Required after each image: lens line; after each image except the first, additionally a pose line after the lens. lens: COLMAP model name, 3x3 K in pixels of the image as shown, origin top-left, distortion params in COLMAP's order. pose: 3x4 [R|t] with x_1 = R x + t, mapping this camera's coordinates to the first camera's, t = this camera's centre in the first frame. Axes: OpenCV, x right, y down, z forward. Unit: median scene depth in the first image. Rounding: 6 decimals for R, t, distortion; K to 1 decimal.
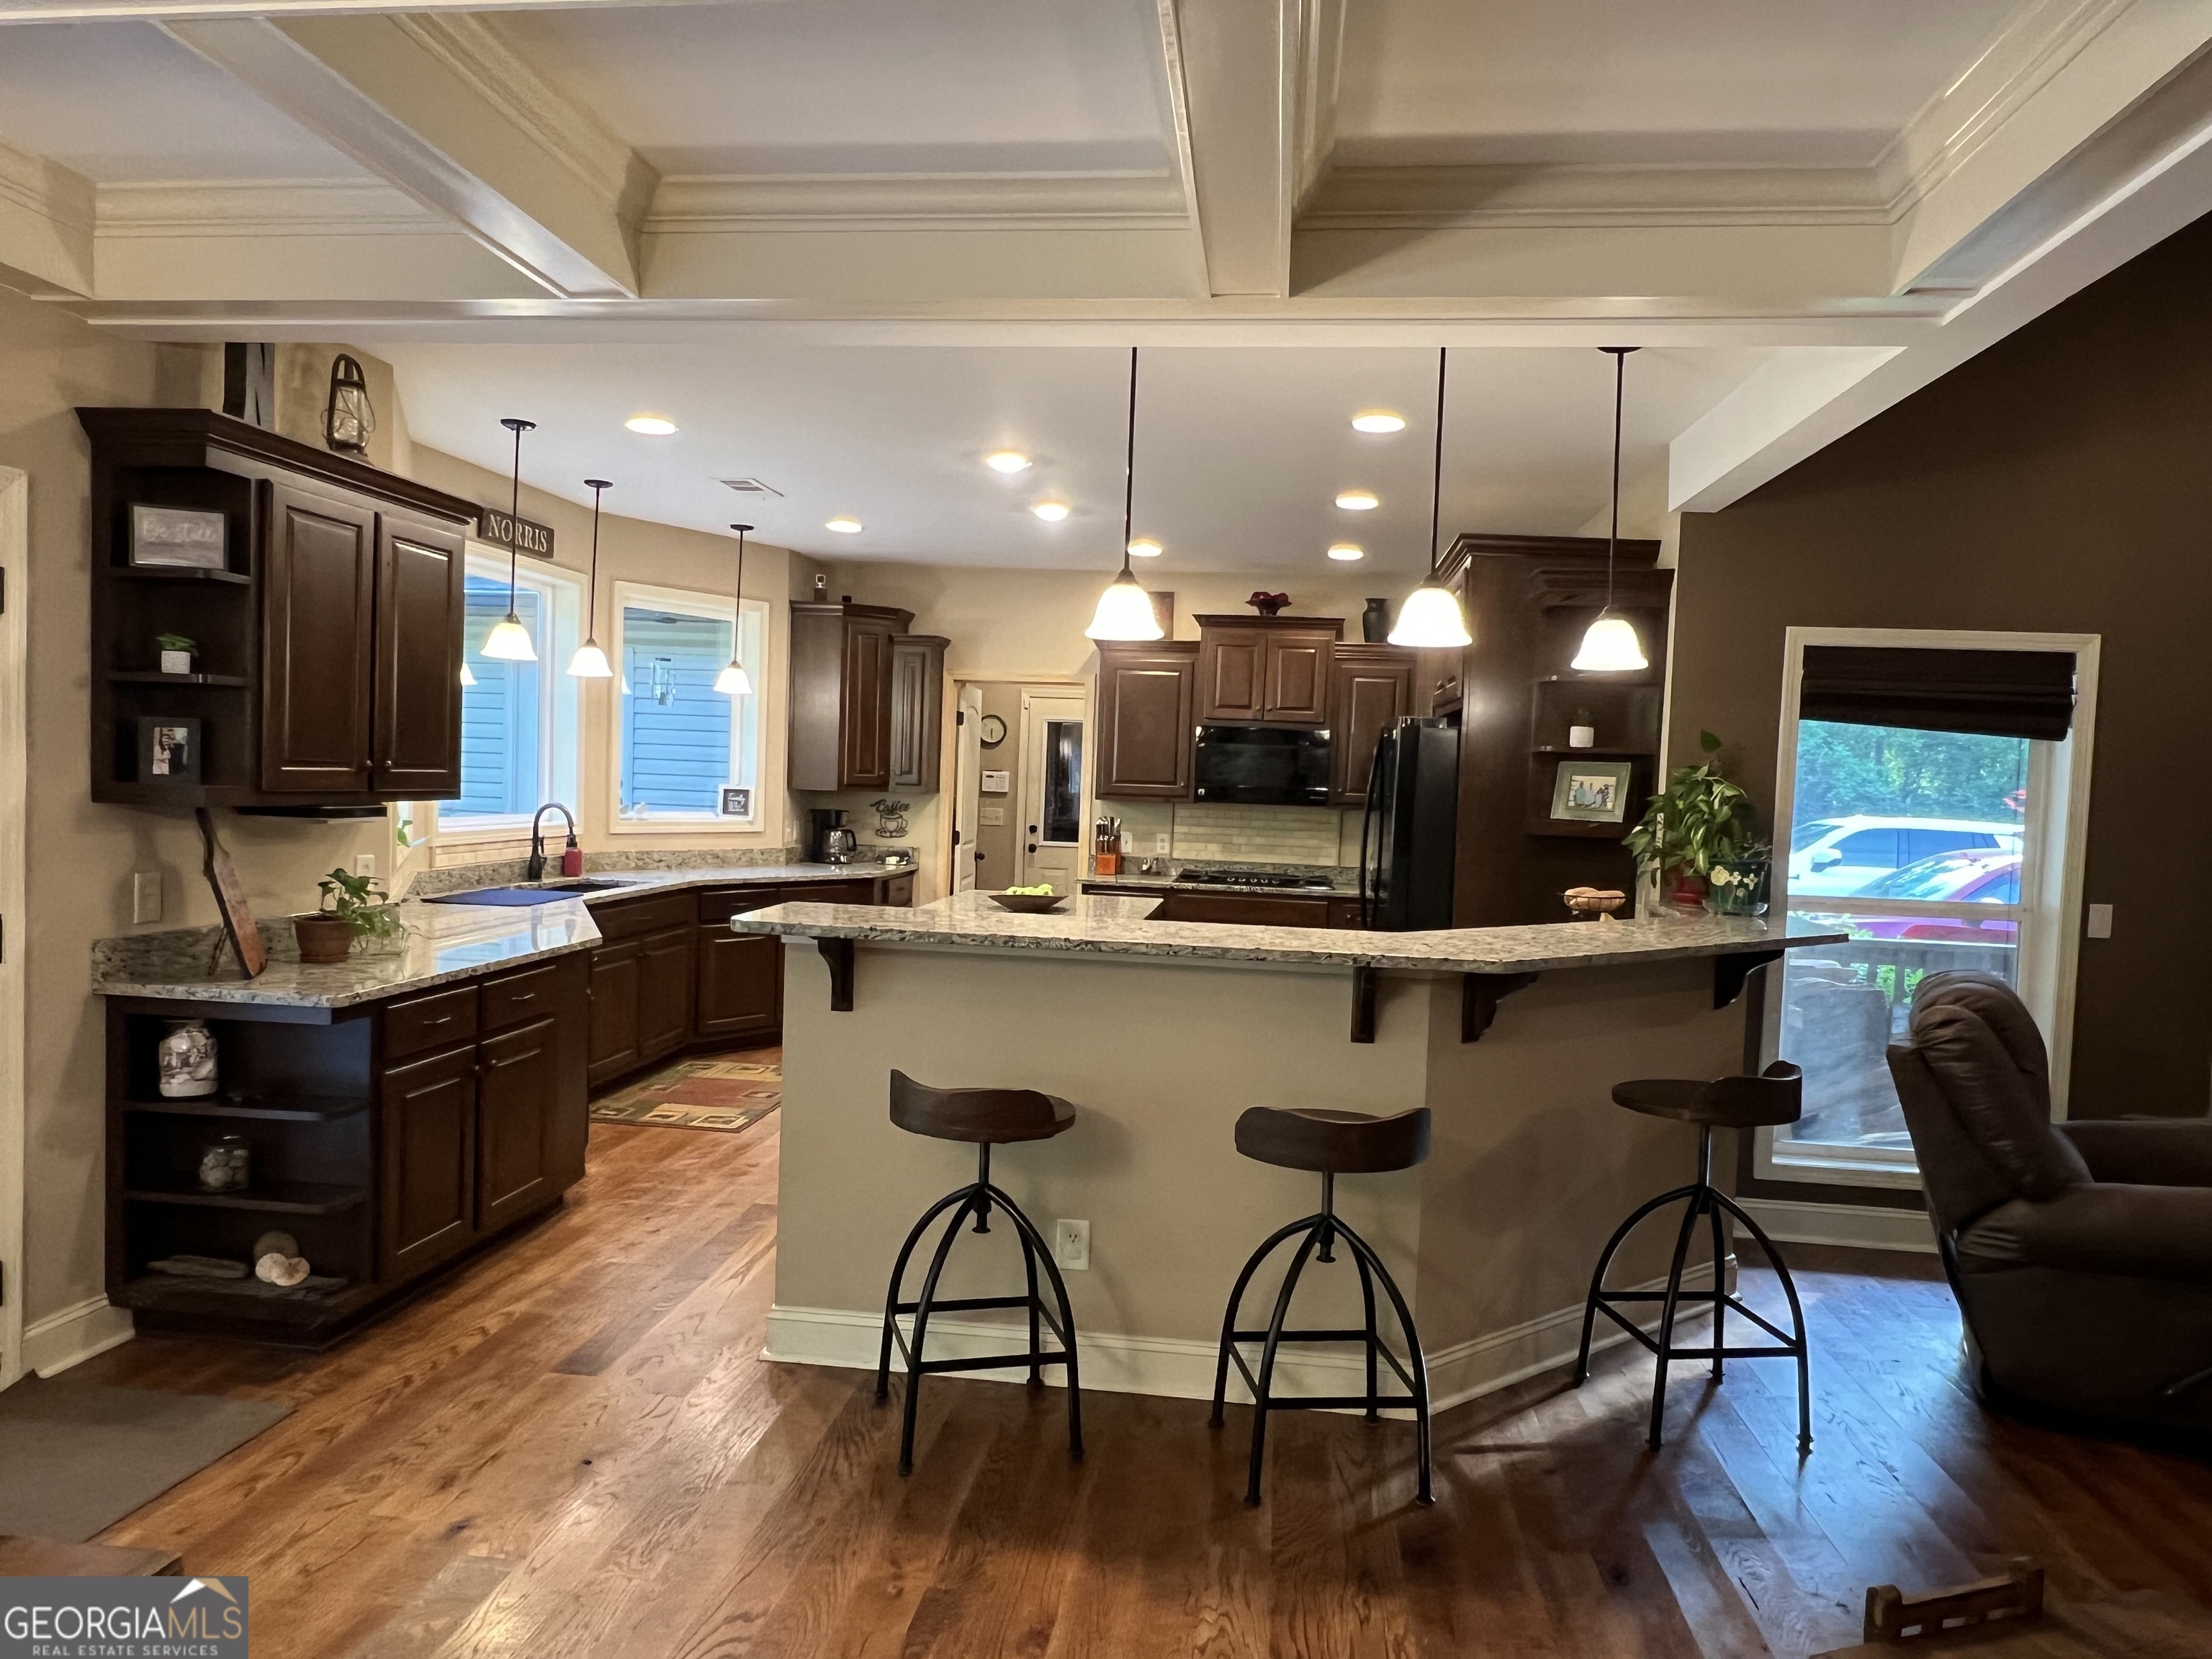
lens RADIAL K [[1439.7, 0, 1094.9], [0, 1439.7, 844.8], [0, 0, 1]] dist [-0.005974, 0.001482]
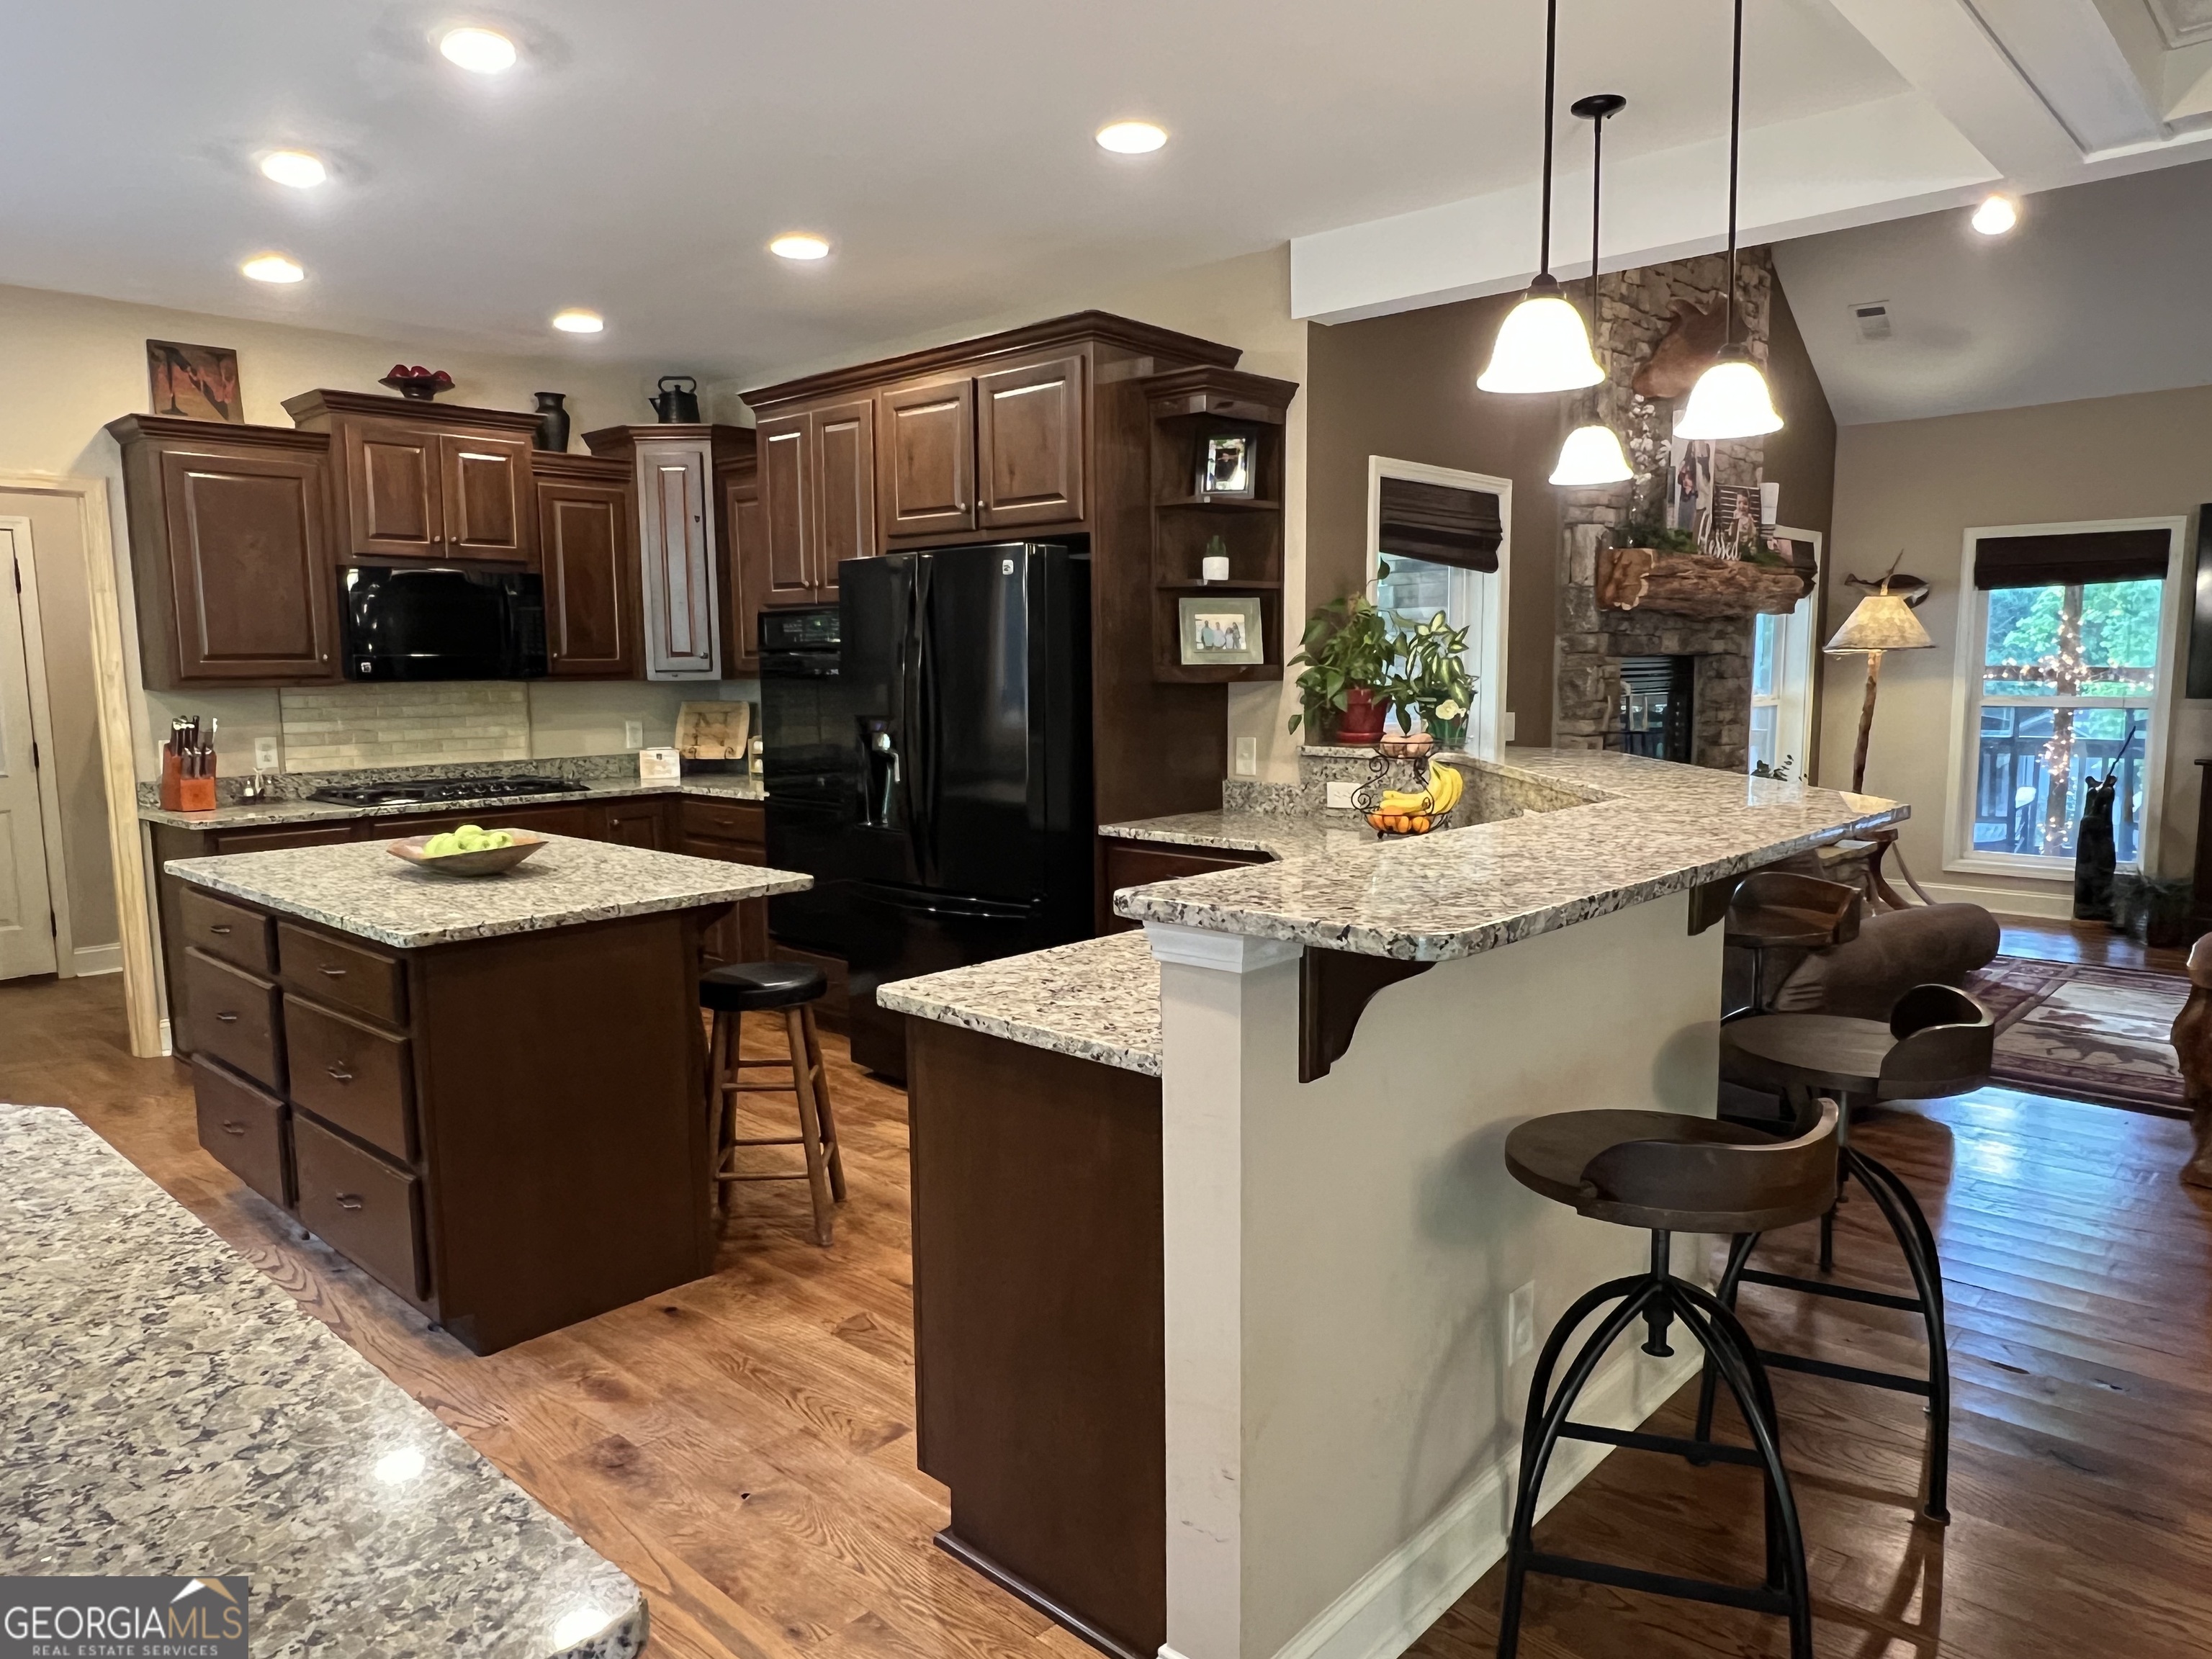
lens RADIAL K [[1439.7, 0, 1120.4], [0, 1439.7, 835.5], [0, 0, 1]] dist [-0.005974, 0.001482]
pose [[0.573261, -0.144974, 0.806445, -0.541561], [0.072980, 0.989345, 0.125975, -0.036275], [-0.816116, -0.013362, 0.577734, 0.673057]]
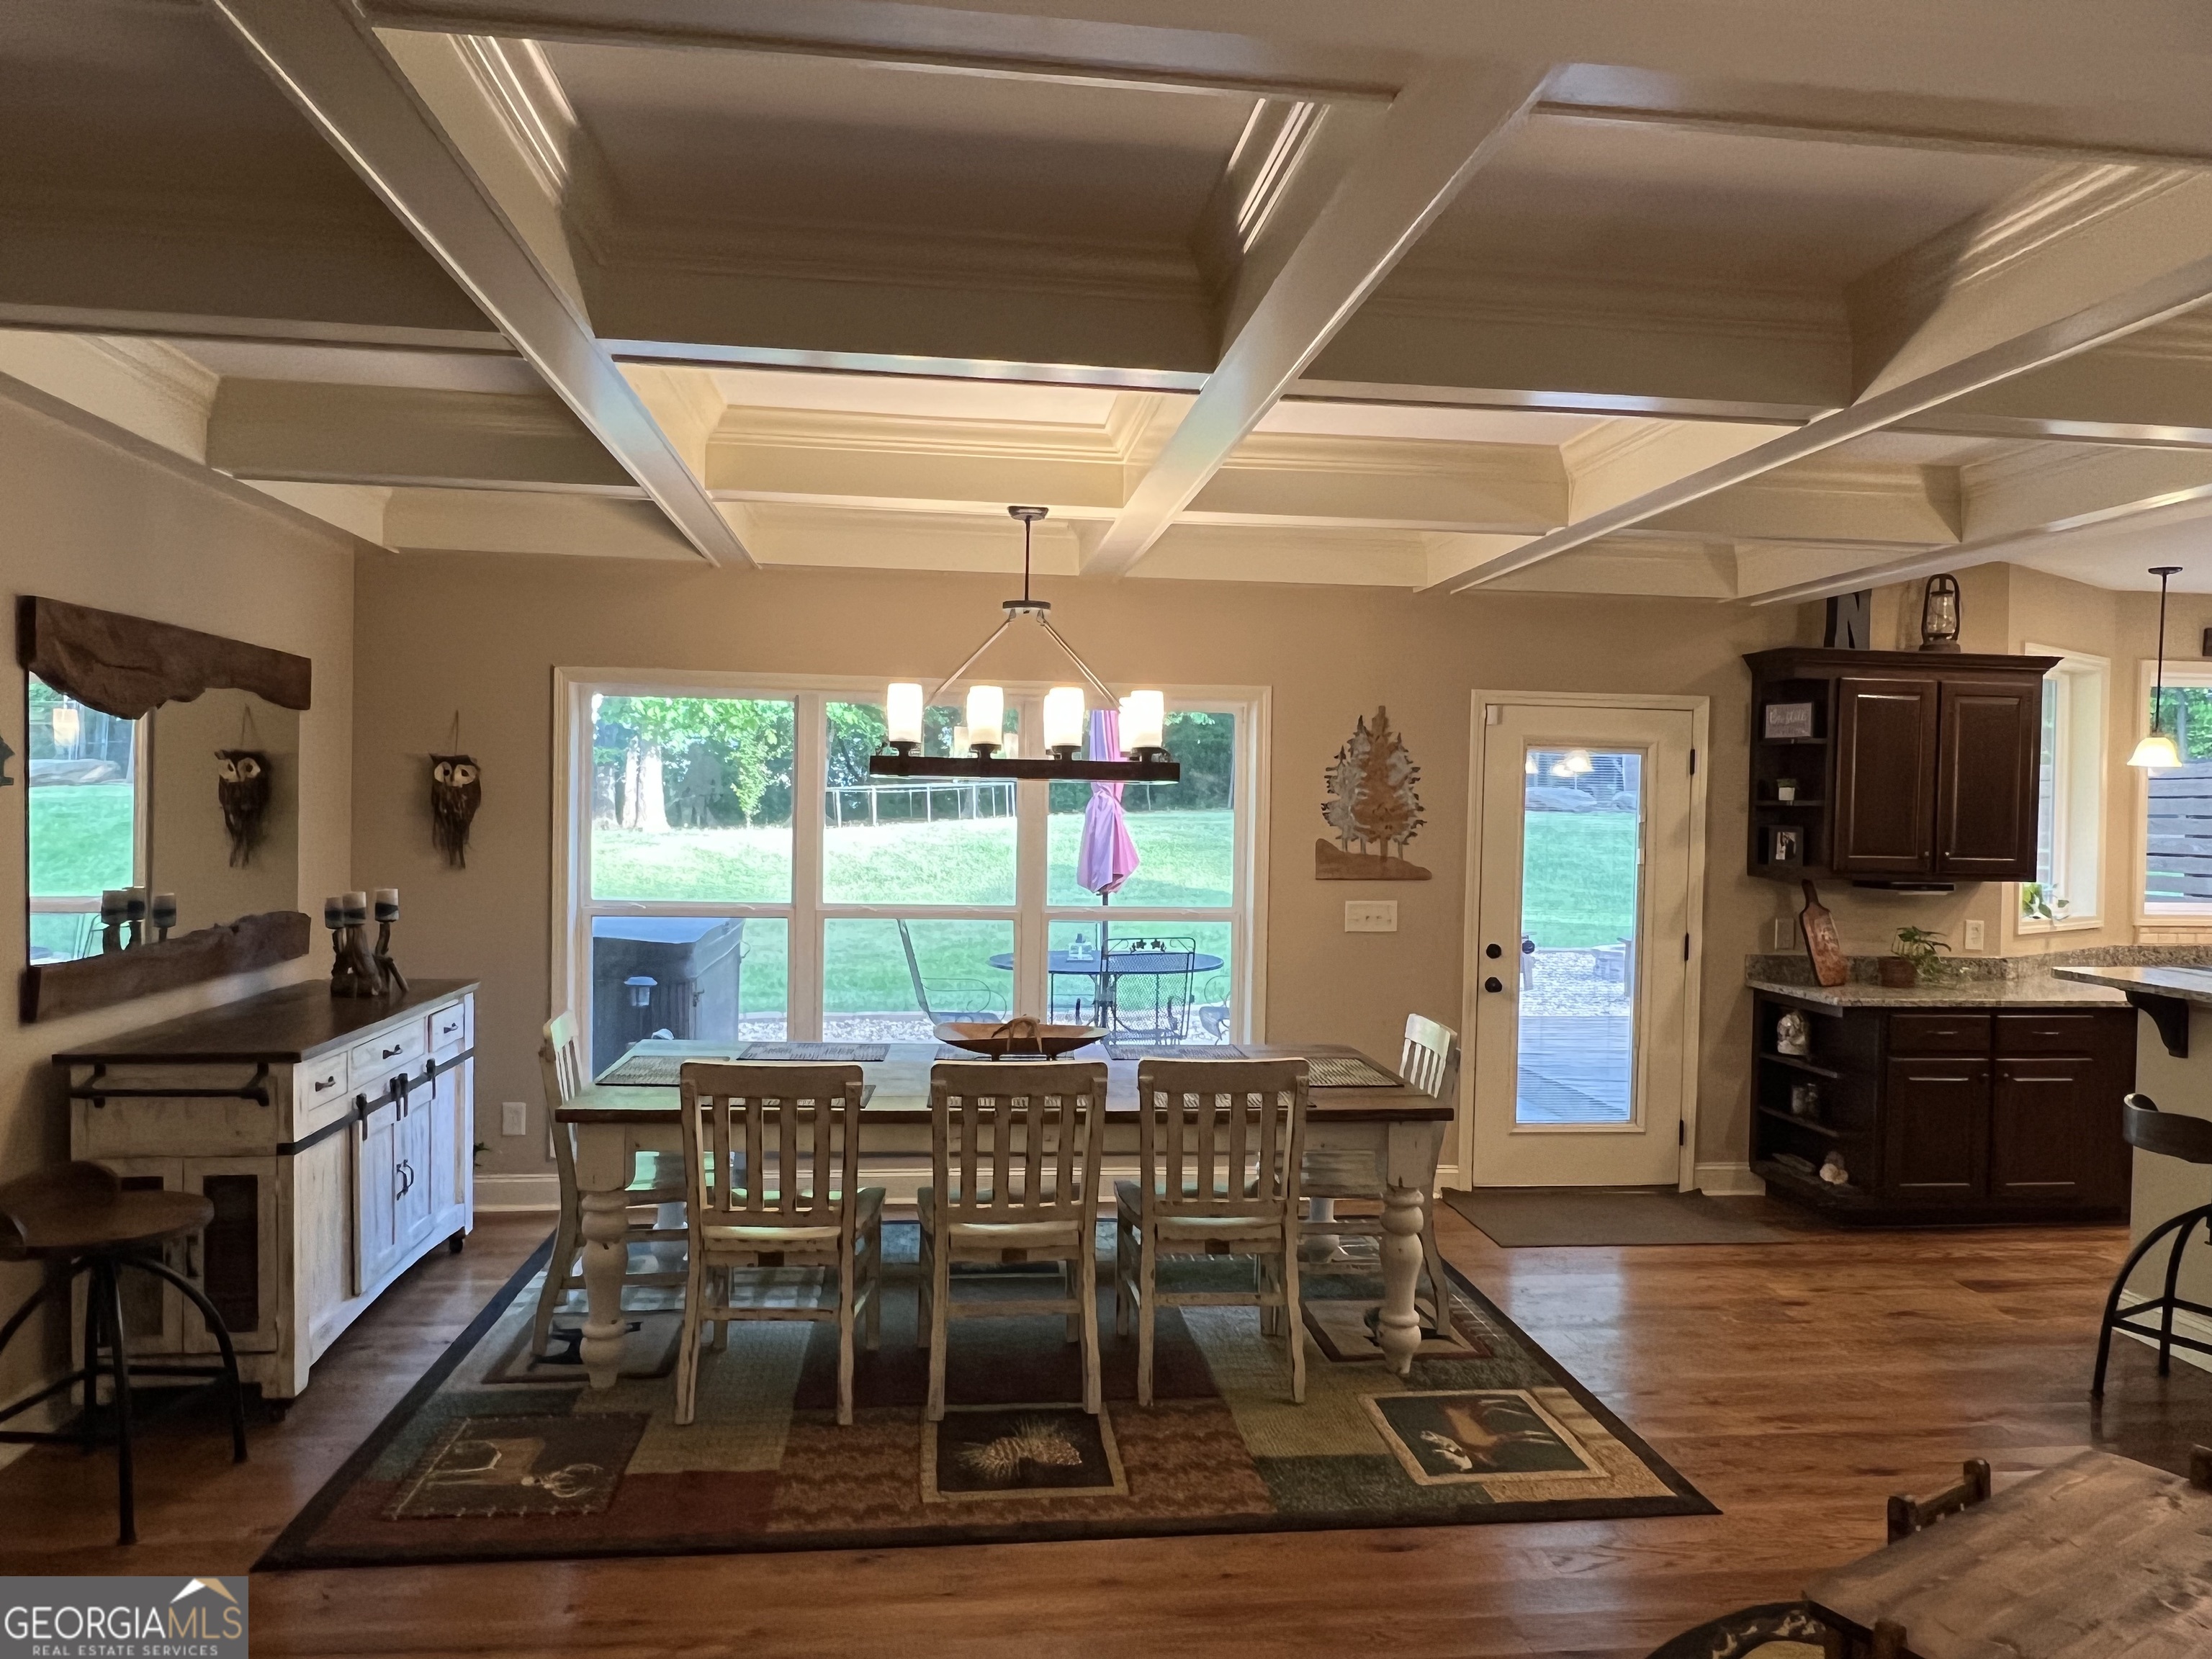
lens RADIAL K [[1439.7, 0, 1099.0], [0, 1439.7, 839.5], [0, 0, 1]] dist [-0.005974, 0.001482]
pose [[0.245993, -0.010360, -0.969216, 0.686107], [-0.057762, 0.998009, -0.025328, 0.013933], [0.967549, 0.062214, 0.244905, -0.167017]]
